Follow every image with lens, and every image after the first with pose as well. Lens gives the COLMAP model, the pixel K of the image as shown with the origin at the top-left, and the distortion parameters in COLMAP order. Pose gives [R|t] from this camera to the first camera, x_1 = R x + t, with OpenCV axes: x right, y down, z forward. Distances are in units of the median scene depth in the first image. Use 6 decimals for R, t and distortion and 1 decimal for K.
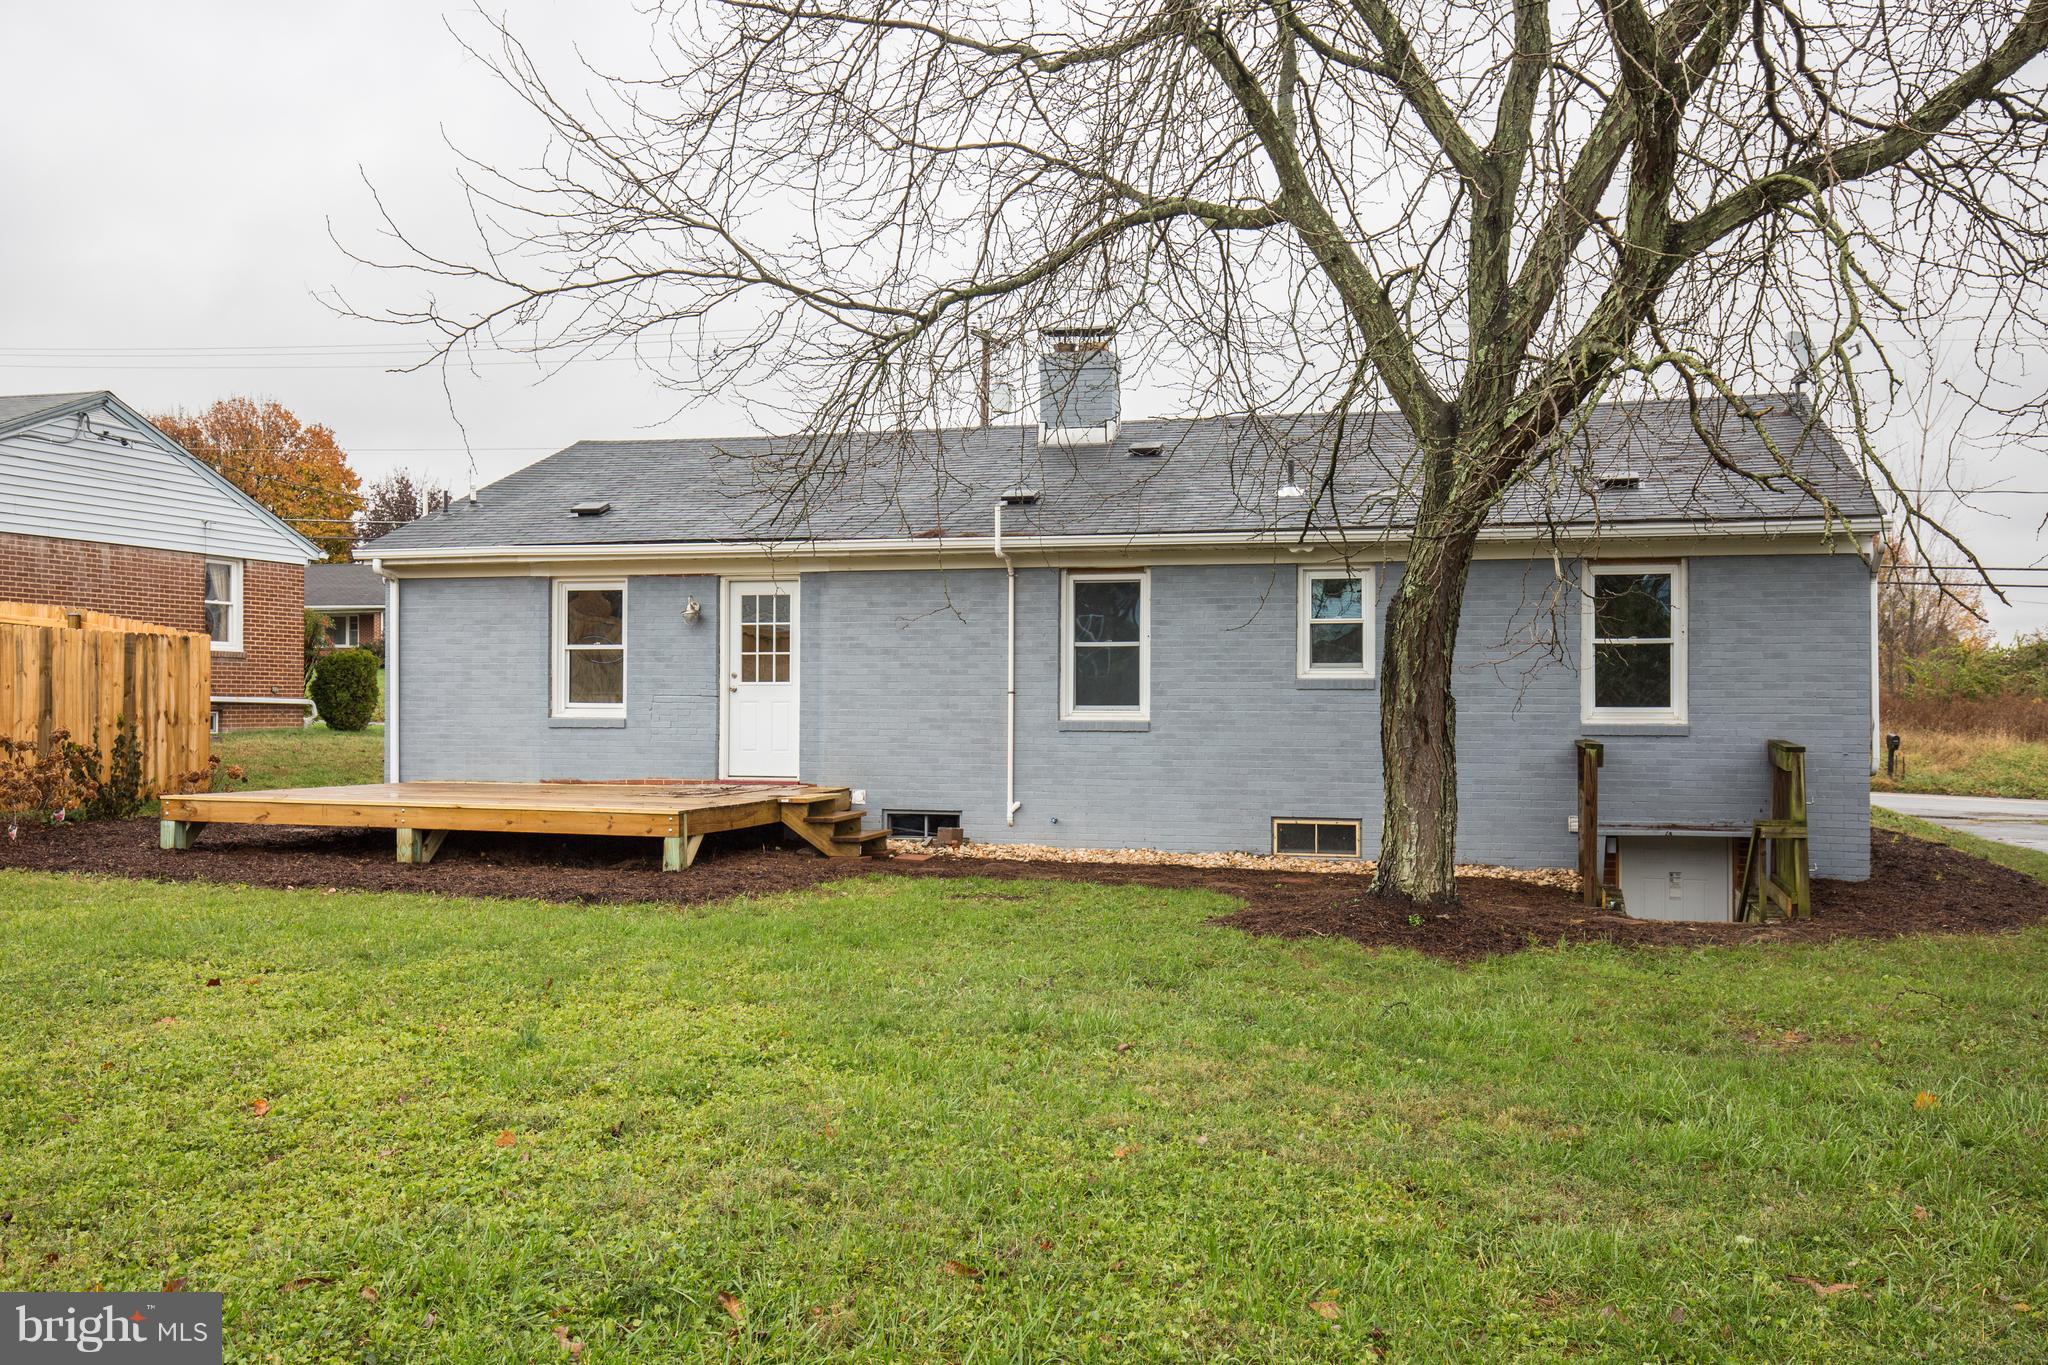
lens RADIAL K [[1815.8, 0, 1005.5], [0, 1815.8, 681.7], [0, 0, 1]] dist [0.106674, 0.019761]
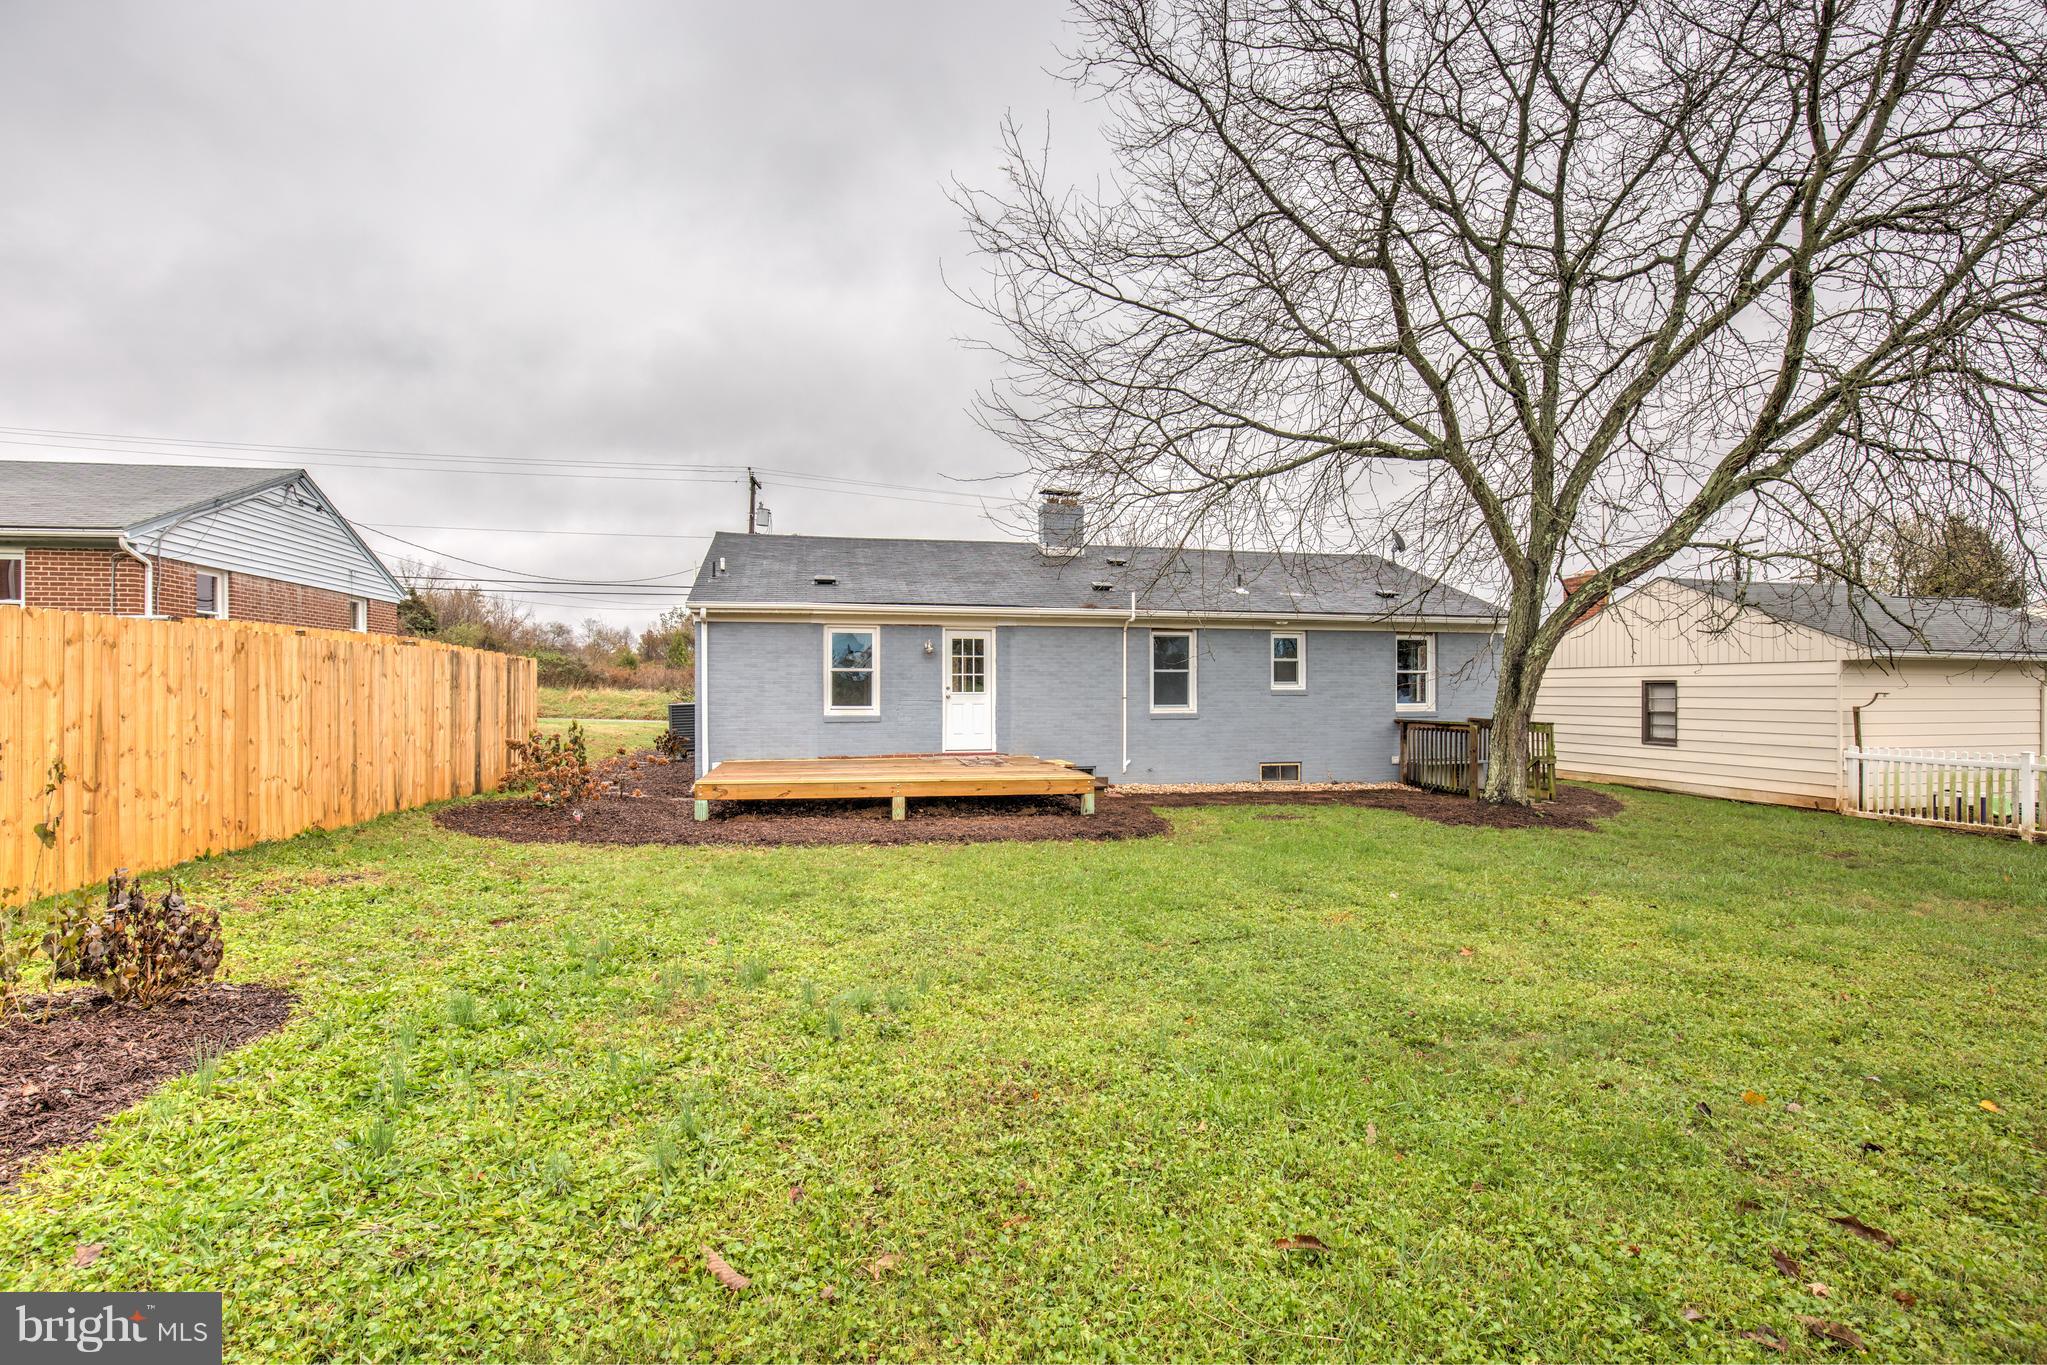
lens RADIAL K [[926.8, 0, 1029.6], [0, 926.8, 686.5], [0, 0, 1]] dist [0.022572, -0.003306]
pose [[0.876999, -0.003895, 0.480476, -0.508852], [-0.000703, 0.999956, 0.009390, -0.013500], [-0.480491, -0.008573, 0.876958, 0.258182]]
